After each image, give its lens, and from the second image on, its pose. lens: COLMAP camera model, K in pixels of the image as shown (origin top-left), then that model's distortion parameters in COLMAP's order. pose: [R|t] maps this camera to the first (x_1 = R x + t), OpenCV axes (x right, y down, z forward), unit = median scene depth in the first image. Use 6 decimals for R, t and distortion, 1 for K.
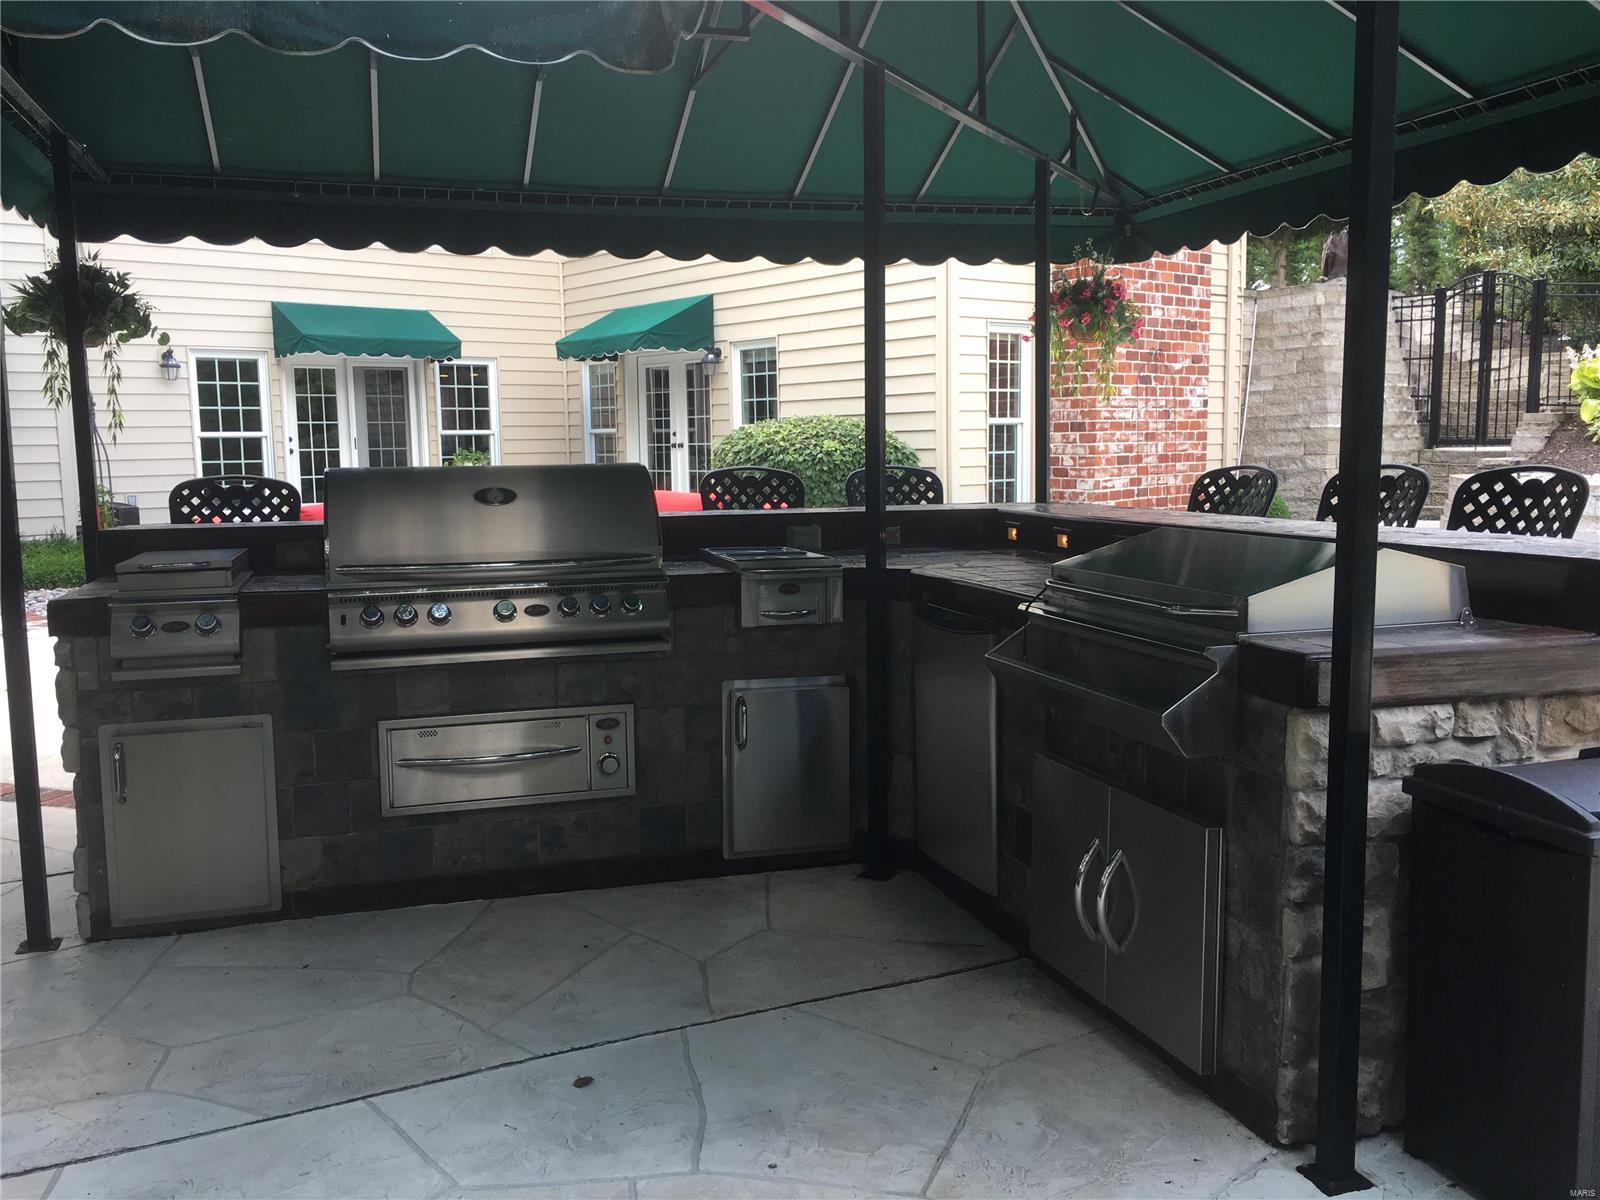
lens RADIAL K [[1360.0, 0, 788.3], [0, 1360.0, 603.0], [0, 0, 1]] dist [0.035223, -0.047763]
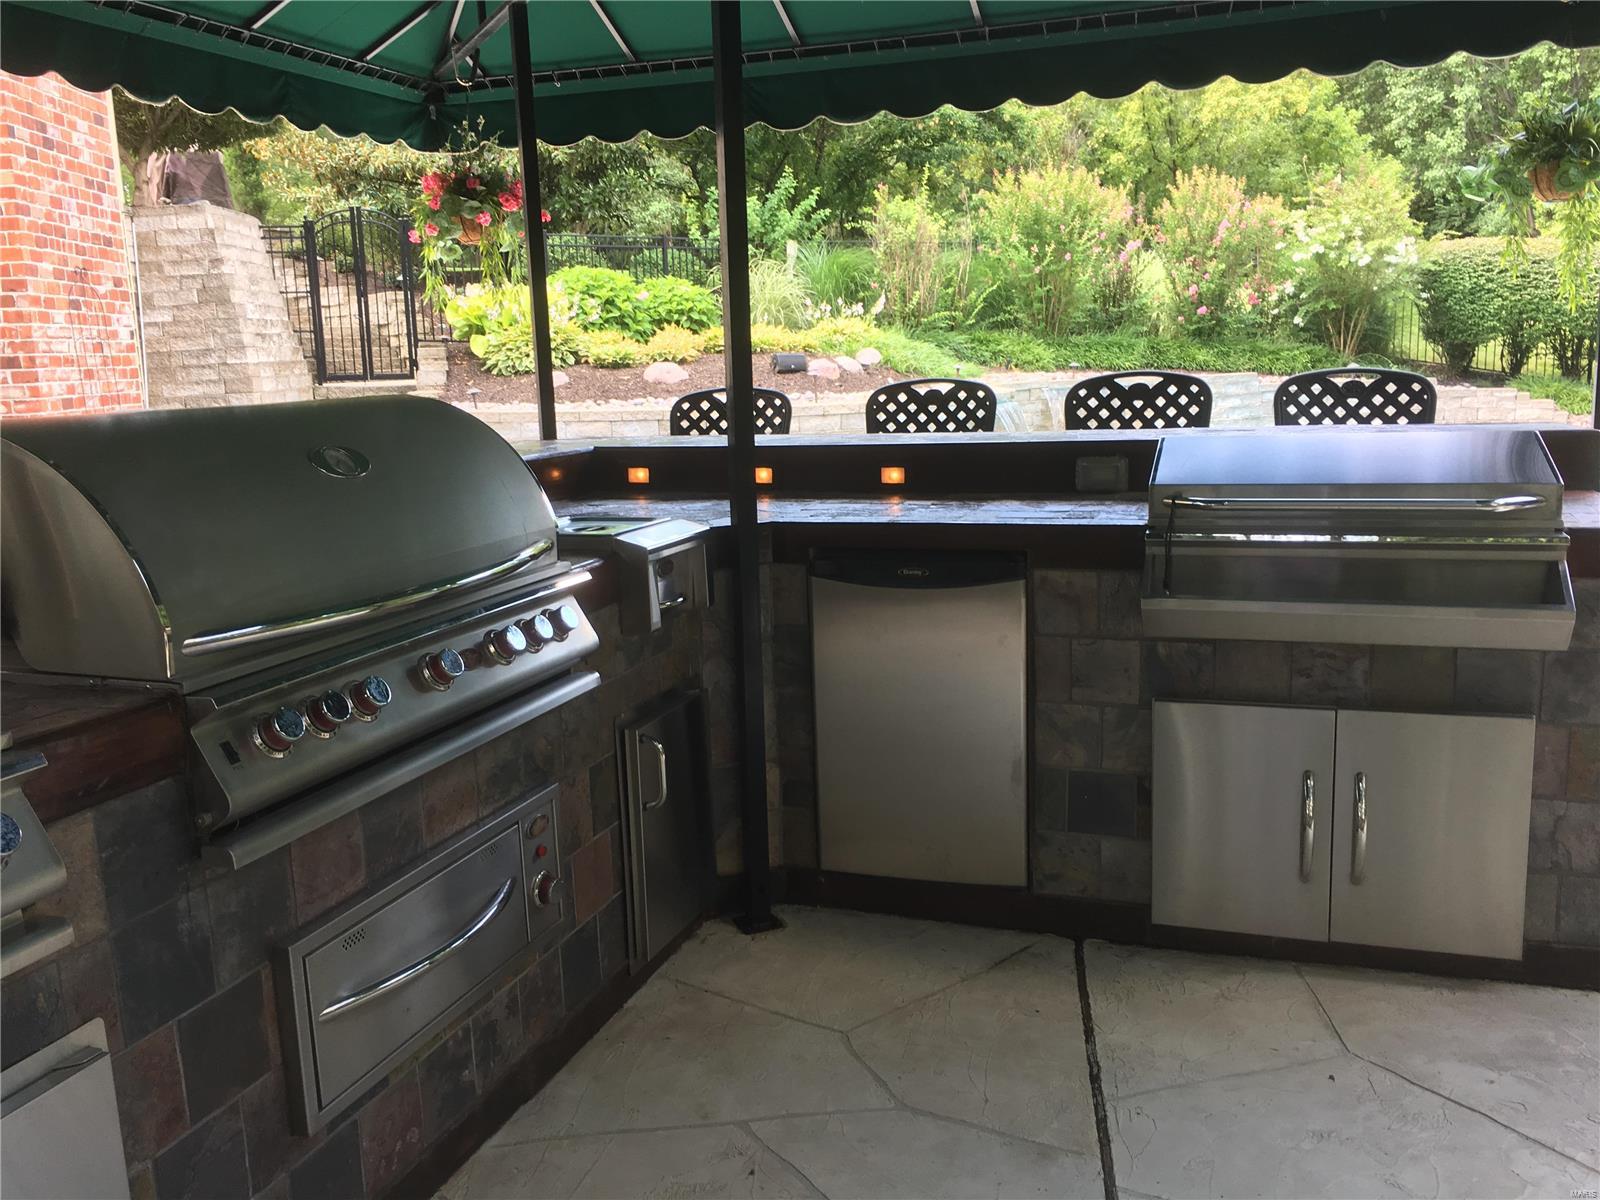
lens RADIAL K [[1360.0, 0, 790.1], [0, 1360.0, 602.1], [0, 0, 1]] dist [0.035223, -0.047763]
pose [[0.591653, -0.147934, 0.792504, -0.164350], [0.116929, 0.988372, 0.097201, -0.016711], [-0.797668, 0.035158, 0.602071, 0.169565]]
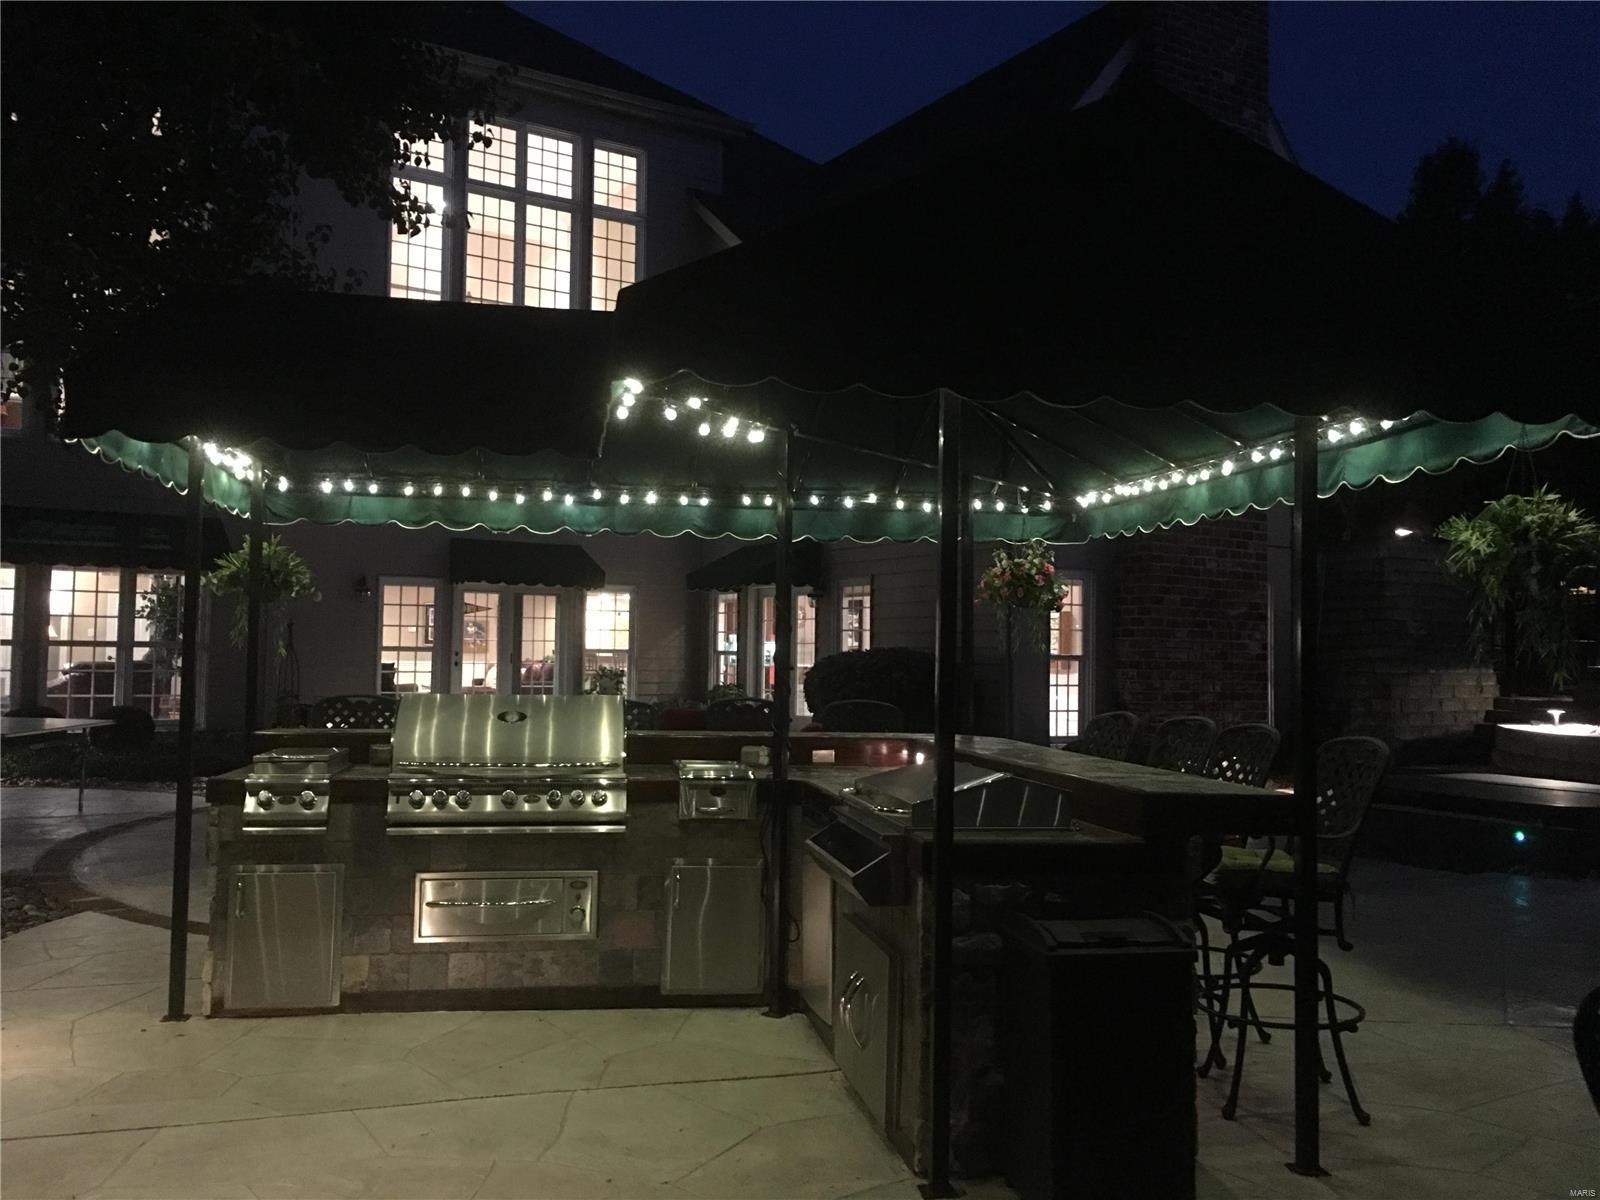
lens RADIAL K [[1360.0, 0, 793.0], [0, 1360.0, 599.5], [0, 0, 1]] dist [0.035223, -0.047763]
pose [[0.991188, 0.025983, -0.129890, 0.079537], [-0.046254, 0.986740, -0.155579, 0.002328], [0.124125, 0.160216, 0.979246, -0.117317]]
